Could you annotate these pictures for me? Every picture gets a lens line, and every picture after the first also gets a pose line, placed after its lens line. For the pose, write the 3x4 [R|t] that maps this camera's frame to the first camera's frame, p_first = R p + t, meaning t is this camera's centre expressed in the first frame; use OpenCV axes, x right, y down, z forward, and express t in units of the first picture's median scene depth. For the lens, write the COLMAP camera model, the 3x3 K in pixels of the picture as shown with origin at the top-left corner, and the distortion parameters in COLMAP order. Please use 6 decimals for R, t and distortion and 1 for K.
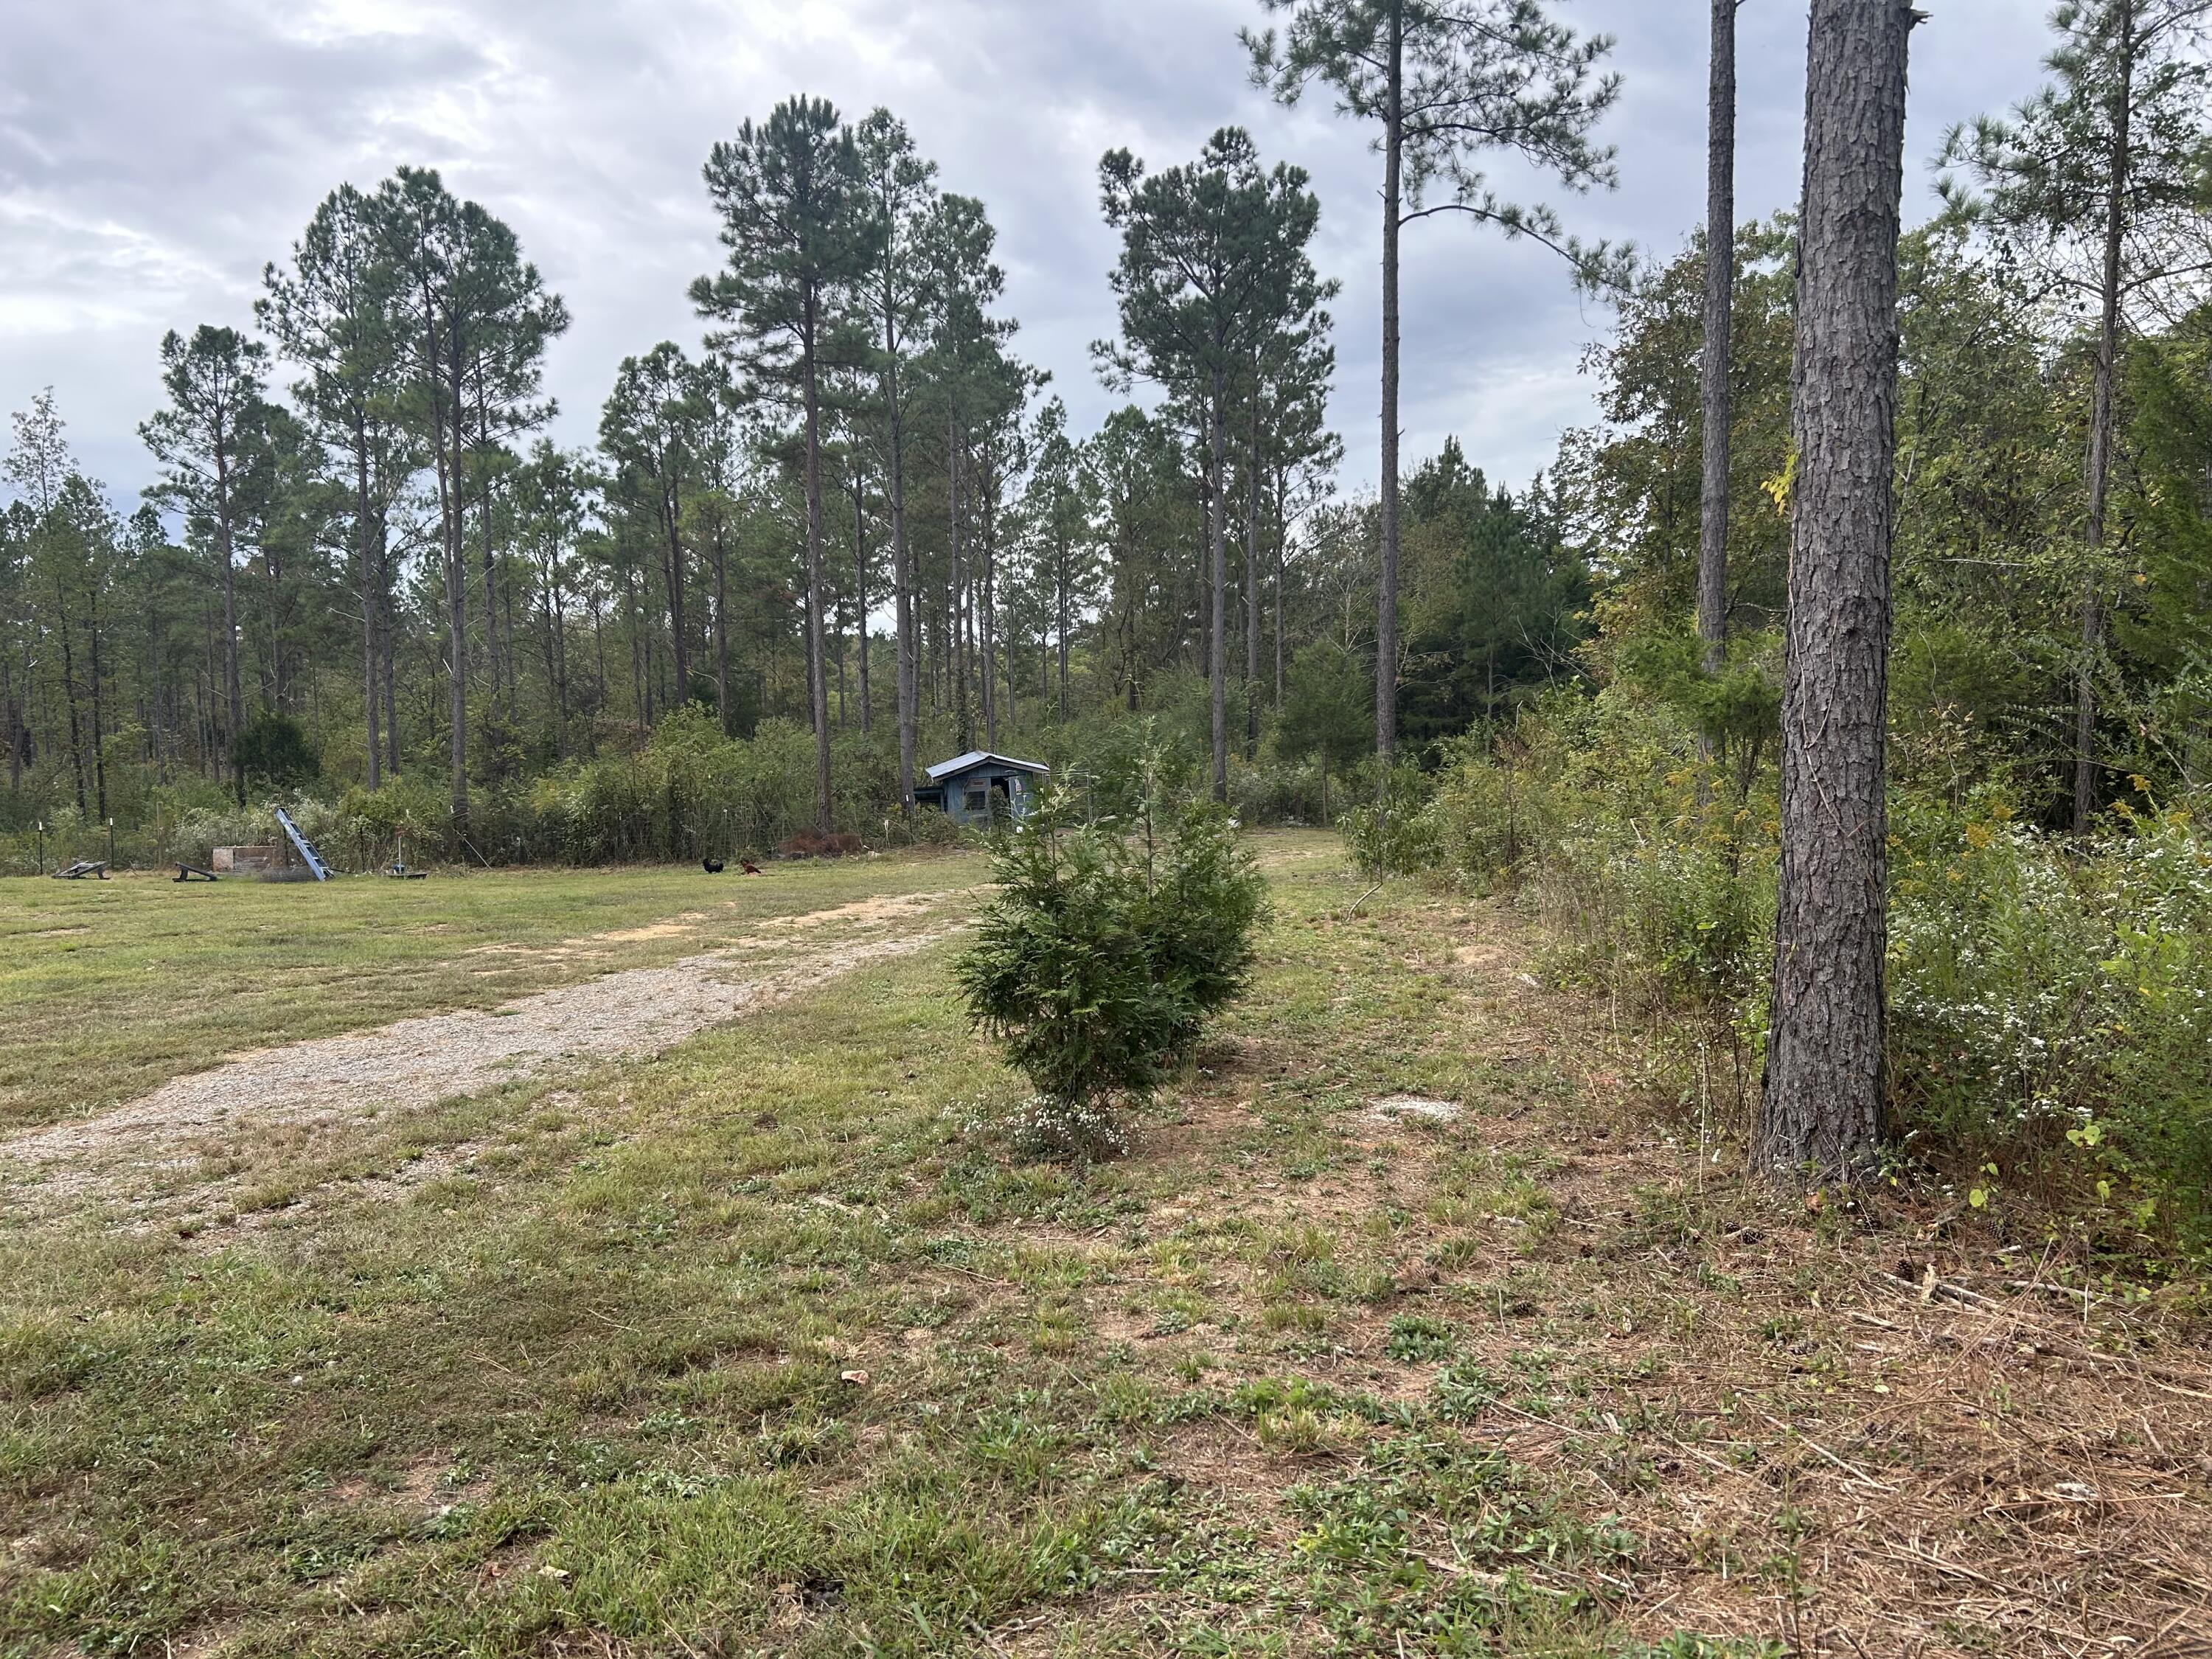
lens RADIAL K [[1644.9, 0, 1111.3], [0, 1644.9, 833.1], [0, 0, 1]] dist [0.035382, -0.040841]
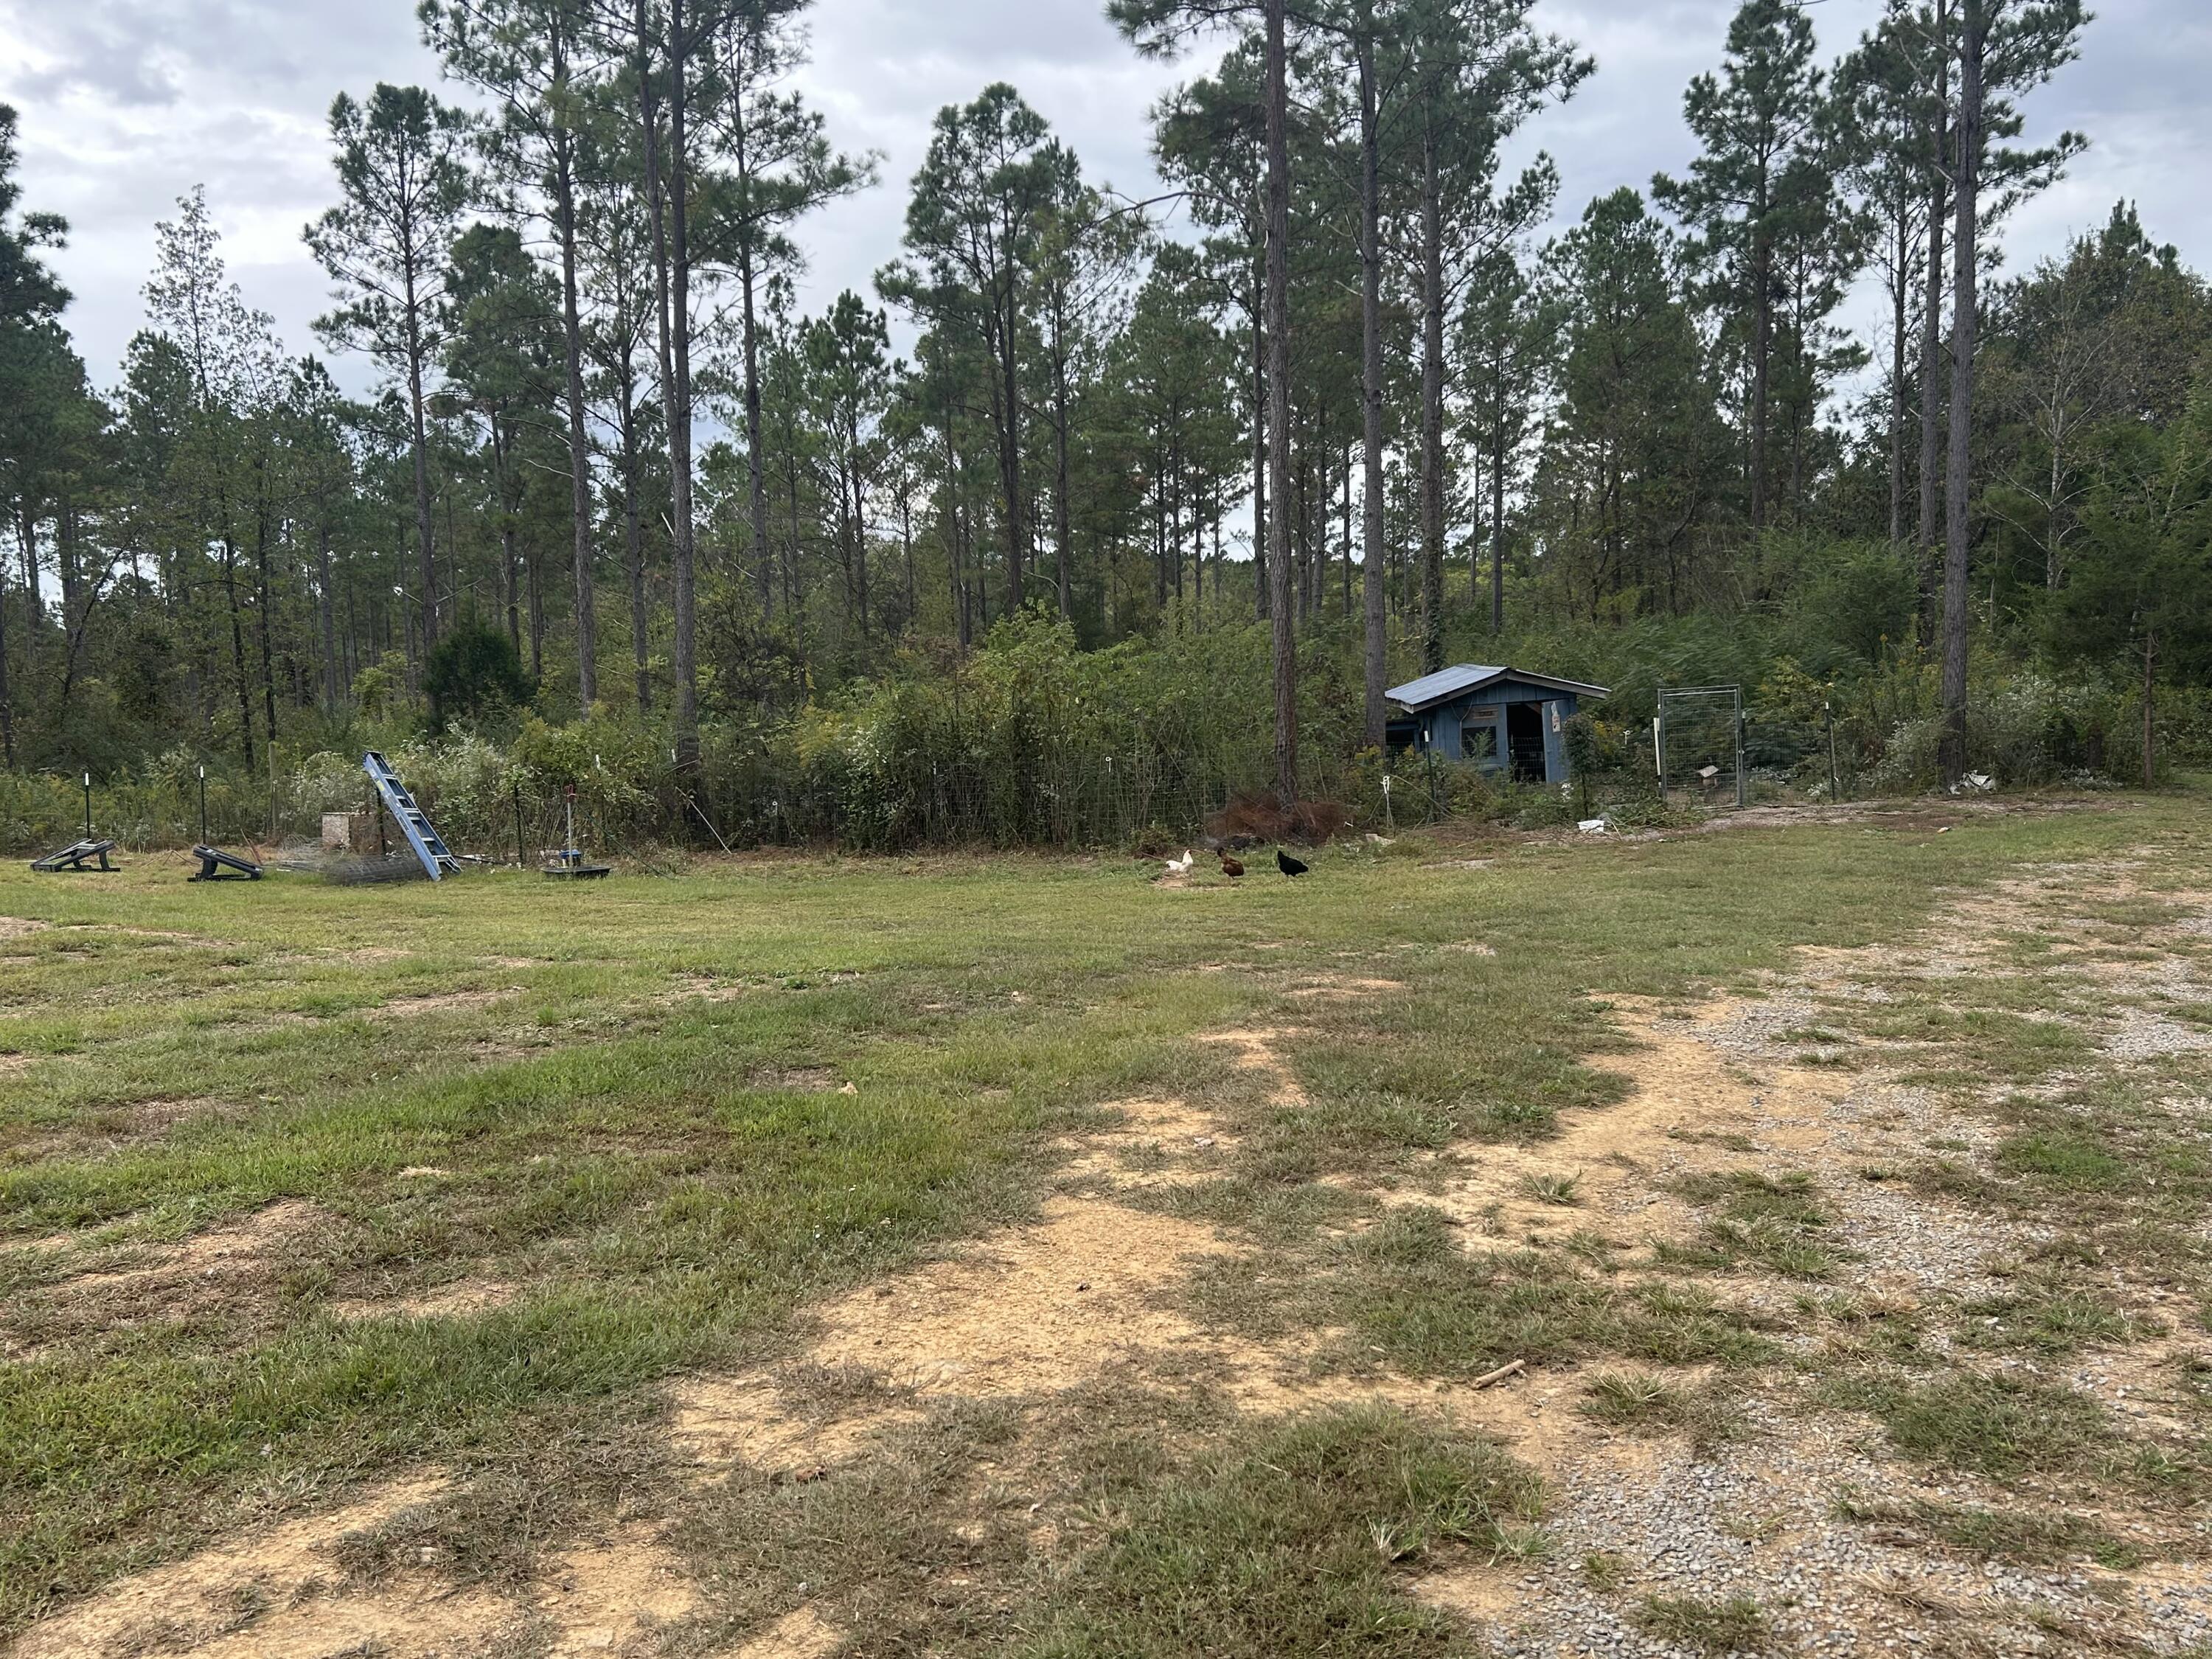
lens RADIAL K [[1808.9, 0, 1081.8], [0, 1808.9, 836.0], [0, 0, 1]] dist [0.036973, -0.028138]
pose [[0.978787, 0.011262, -0.204570, -0.081296], [-0.005097, 0.999518, 0.030637, -0.004238], [0.204816, -0.028944, 0.978372, 0.270010]]
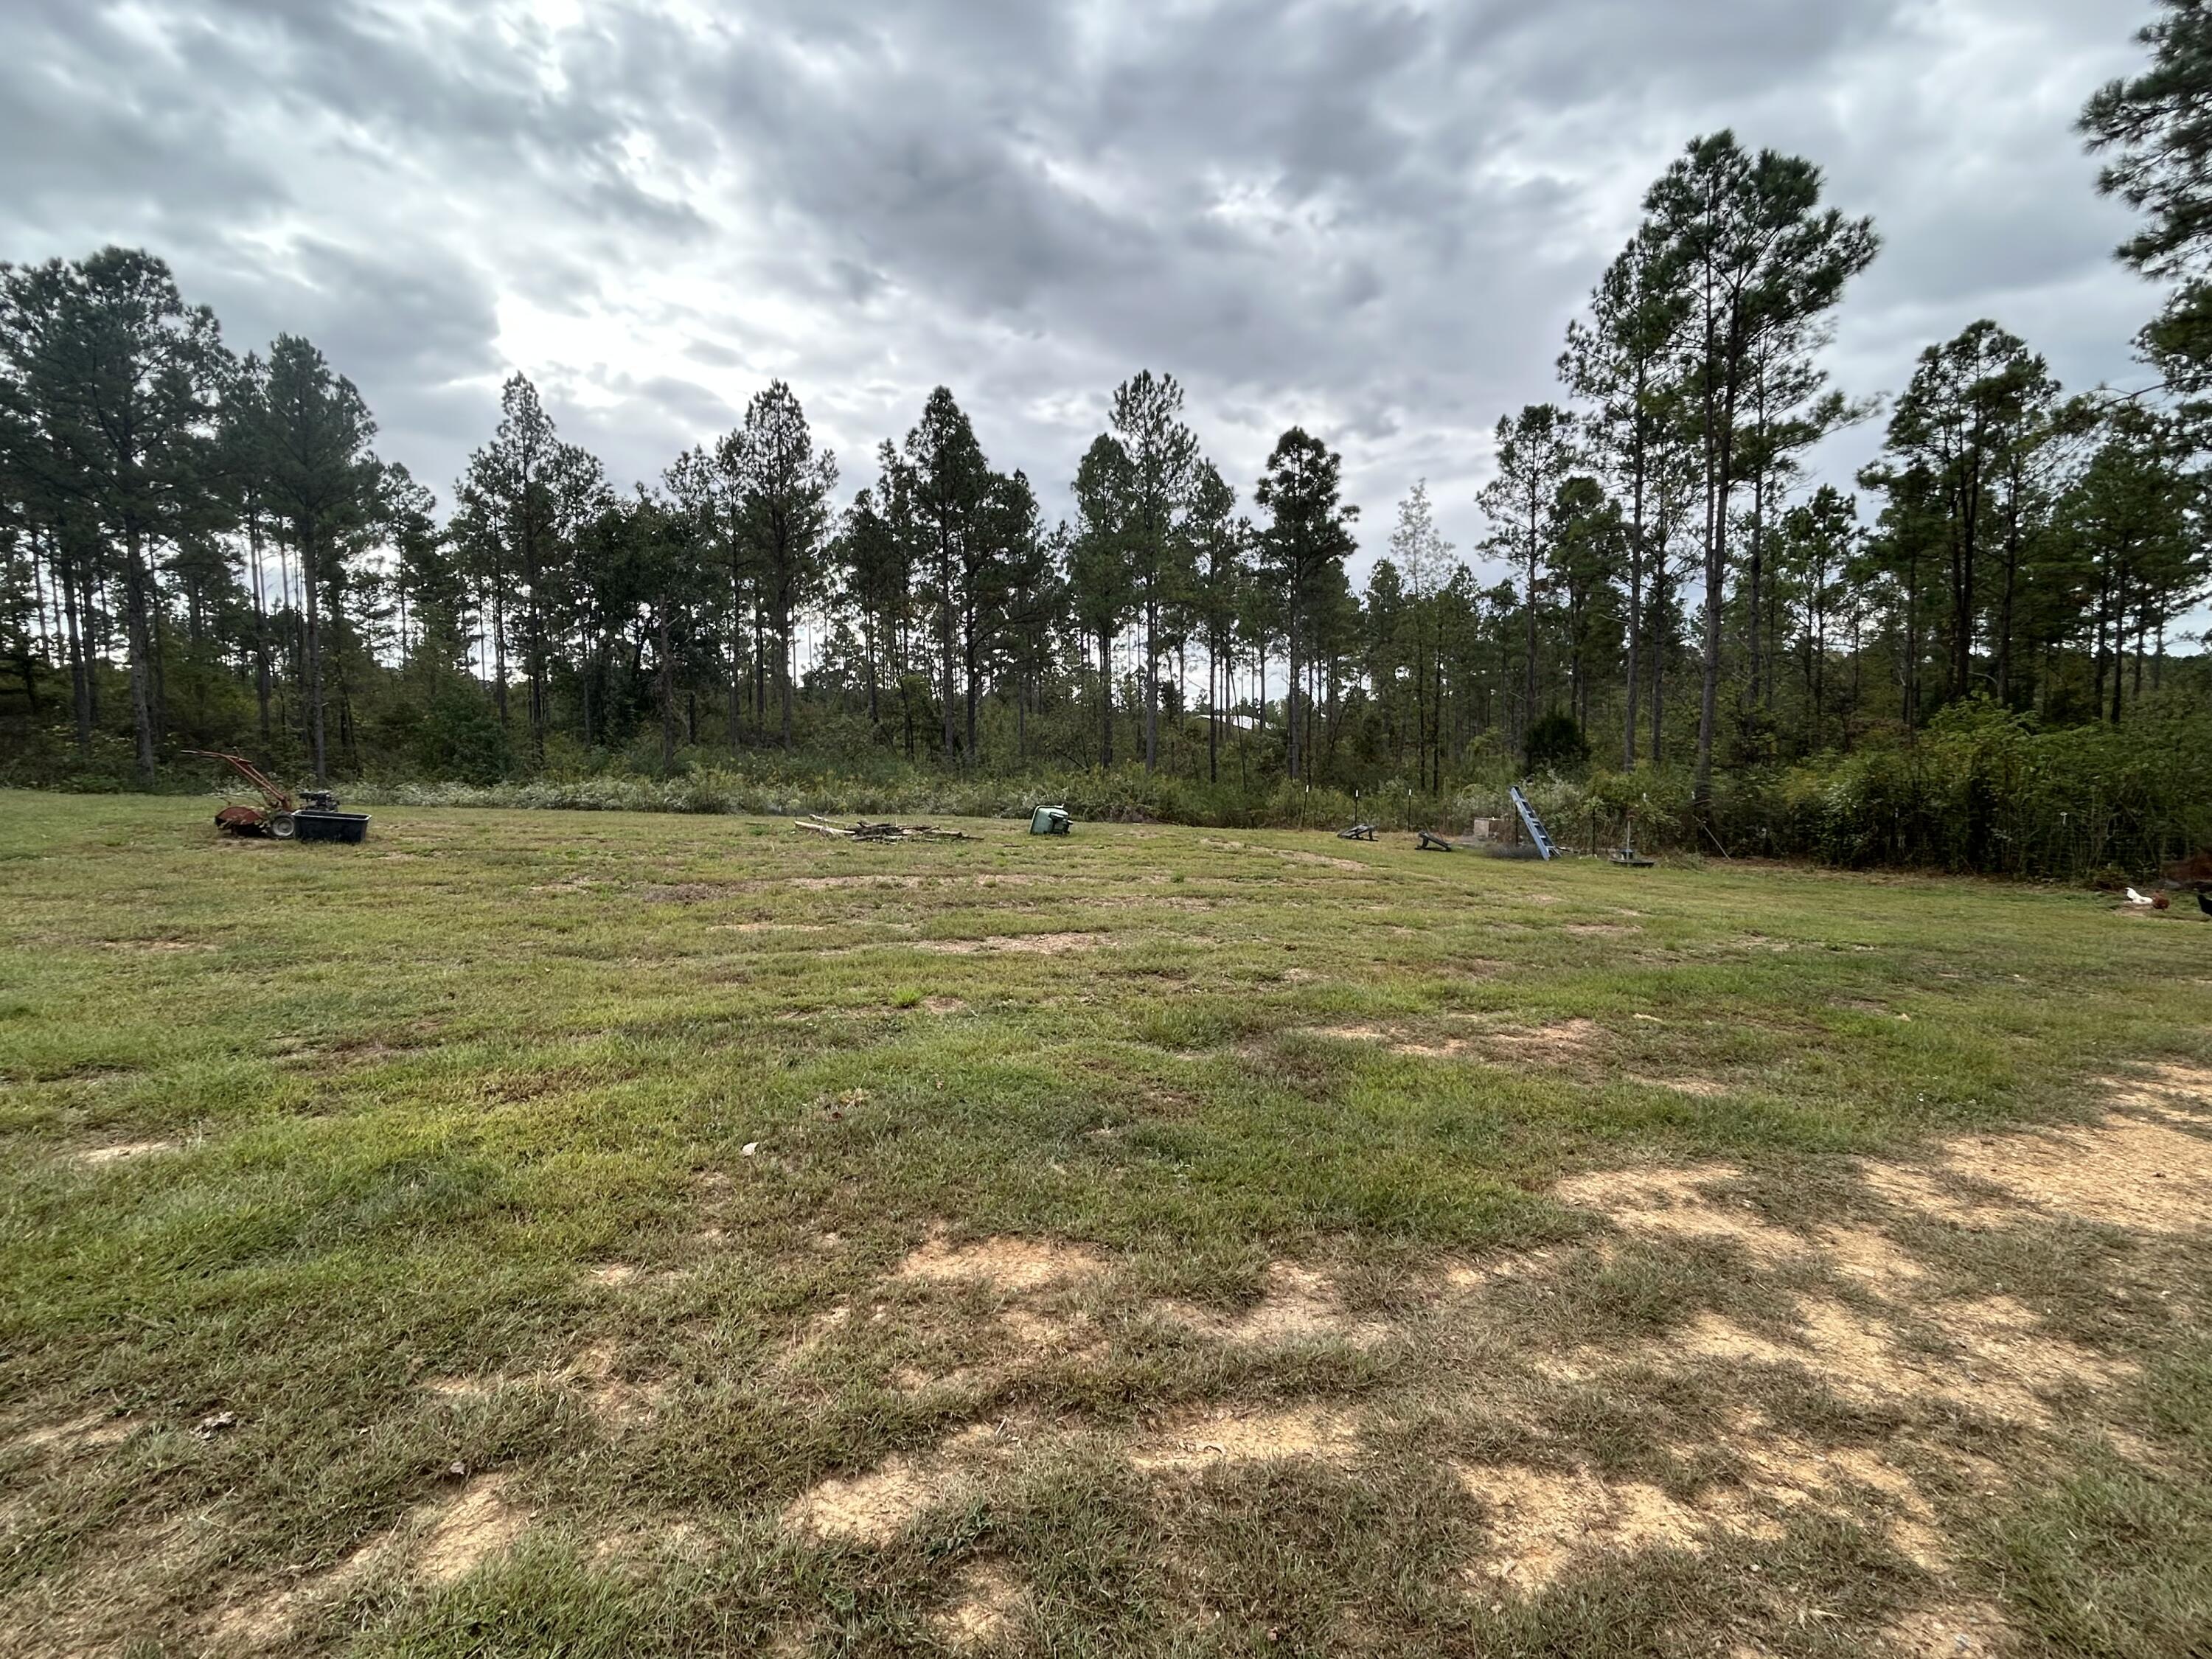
lens RADIAL K [[1060.3, 0, 1120.0], [0, 1060.3, 817.9], [0, 0, 1]] dist [0.007222, 0.001768]
pose [[0.626522, 0.065007, -0.776688, -0.088051], [-0.056701, 0.997677, 0.037764, -0.004018], [0.777339, 0.020379, 0.628752, 0.246731]]
